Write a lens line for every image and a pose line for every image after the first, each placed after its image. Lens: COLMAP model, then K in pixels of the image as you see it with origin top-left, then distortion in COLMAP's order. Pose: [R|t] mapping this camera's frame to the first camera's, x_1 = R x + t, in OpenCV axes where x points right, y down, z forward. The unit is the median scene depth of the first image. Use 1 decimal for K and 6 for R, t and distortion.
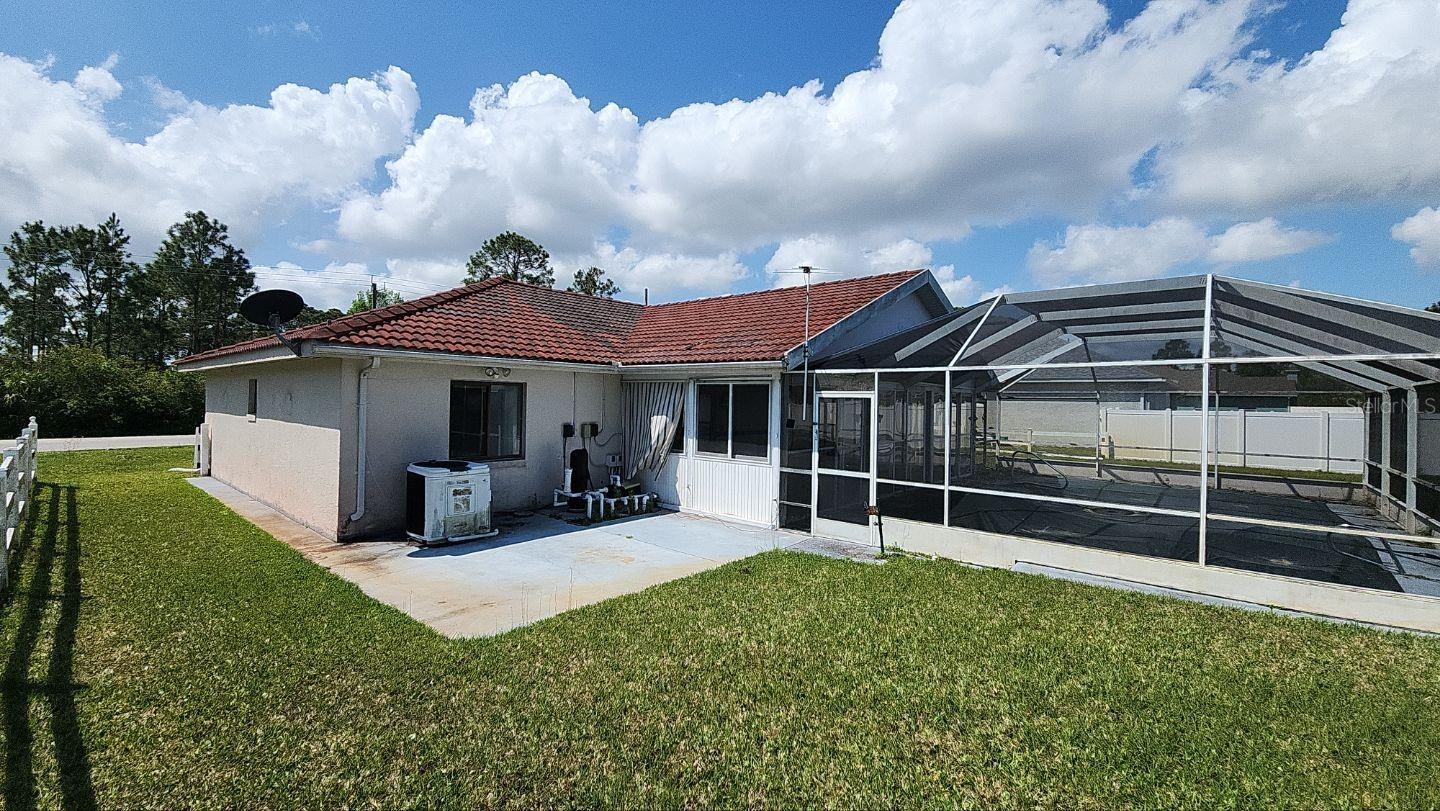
lens RADIAL K [[581.7, 0, 720.6], [0, 581.7, 402.9], [0, 0, 1]] dist [0.006226, -0.003002]
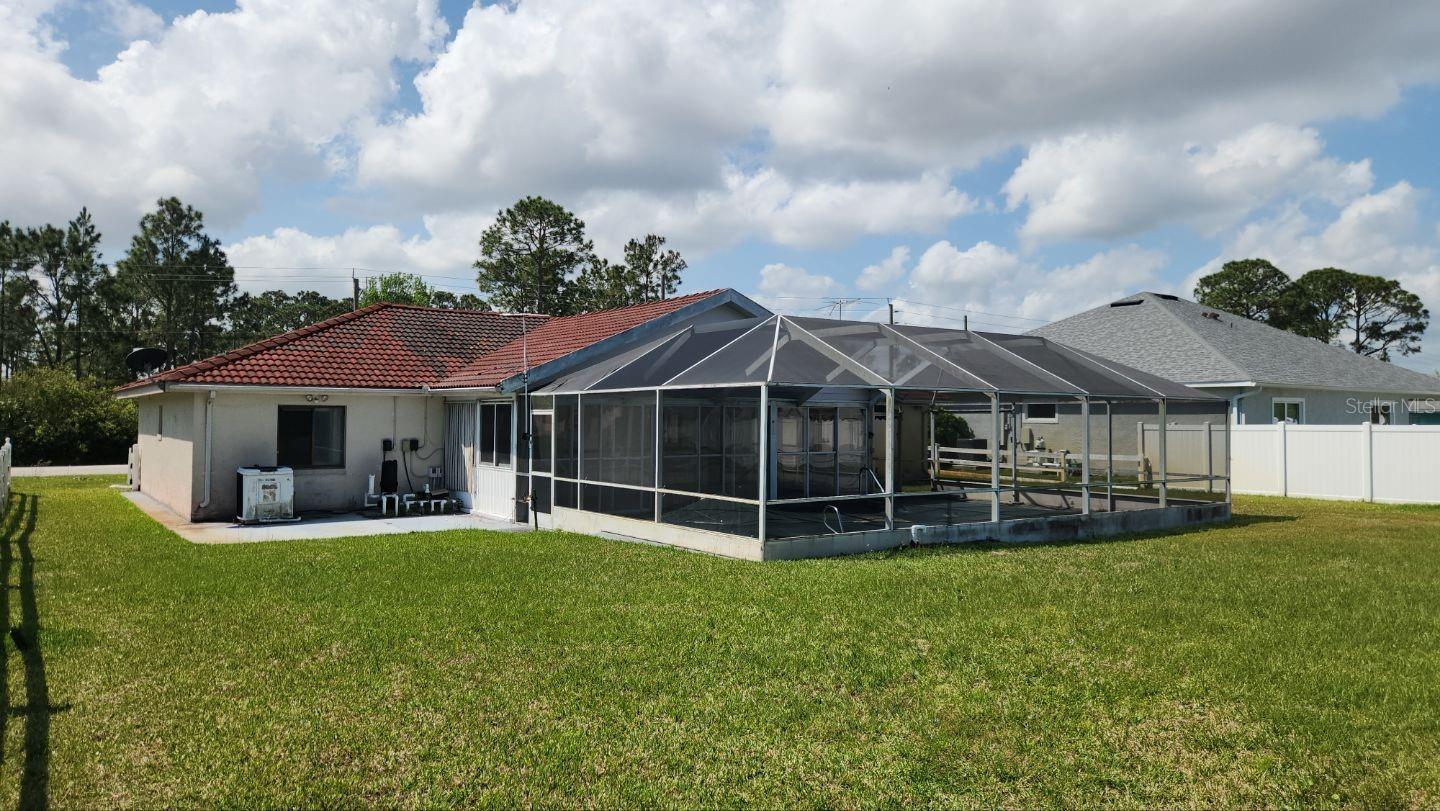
lens RADIAL K [[926.4, 0, 709.8], [0, 926.4, 406.7], [0, 0, 1]] dist [0.047927, -0.000926]
pose [[0.974526, -0.015691, -0.223724, 0.173686], [0.011616, 0.999742, -0.019521, 0.003005], [0.223972, 0.016426, 0.974457, -0.151522]]
